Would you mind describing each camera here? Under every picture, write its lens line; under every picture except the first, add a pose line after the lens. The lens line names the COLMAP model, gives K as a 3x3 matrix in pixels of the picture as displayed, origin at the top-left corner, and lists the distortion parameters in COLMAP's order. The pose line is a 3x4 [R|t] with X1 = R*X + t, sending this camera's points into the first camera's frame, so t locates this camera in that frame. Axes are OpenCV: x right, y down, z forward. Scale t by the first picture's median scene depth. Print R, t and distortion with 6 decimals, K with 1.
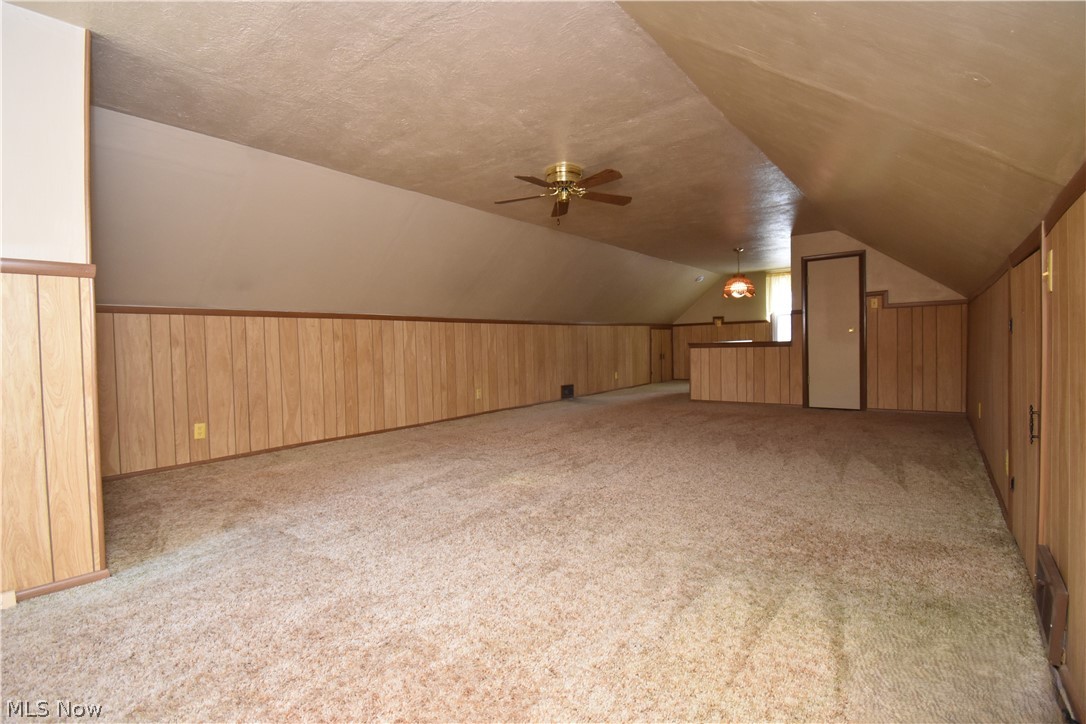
lens RADIAL K [[476.2, 0, 543.0], [0, 476.2, 362.0], [0, 0, 1]] dist [-0.000559, 0.000059]
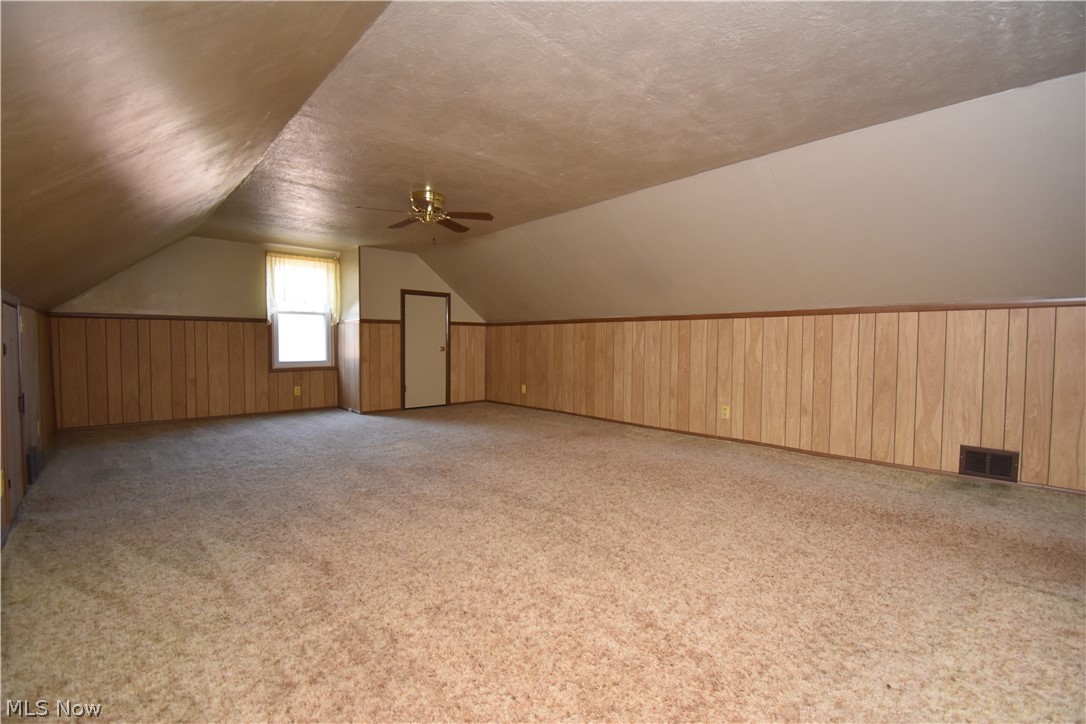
lens RADIAL K [[476.2, 0, 543.0], [0, 476.2, 362.0], [0, 0, 1]] dist [-0.000559, 0.000059]
pose [[-0.140894, 0.093028, -0.985644, 0.634832], [-0.011582, 0.995352, 0.095600, -0.080069], [0.989957, 0.024885, -0.139162, 0.803247]]
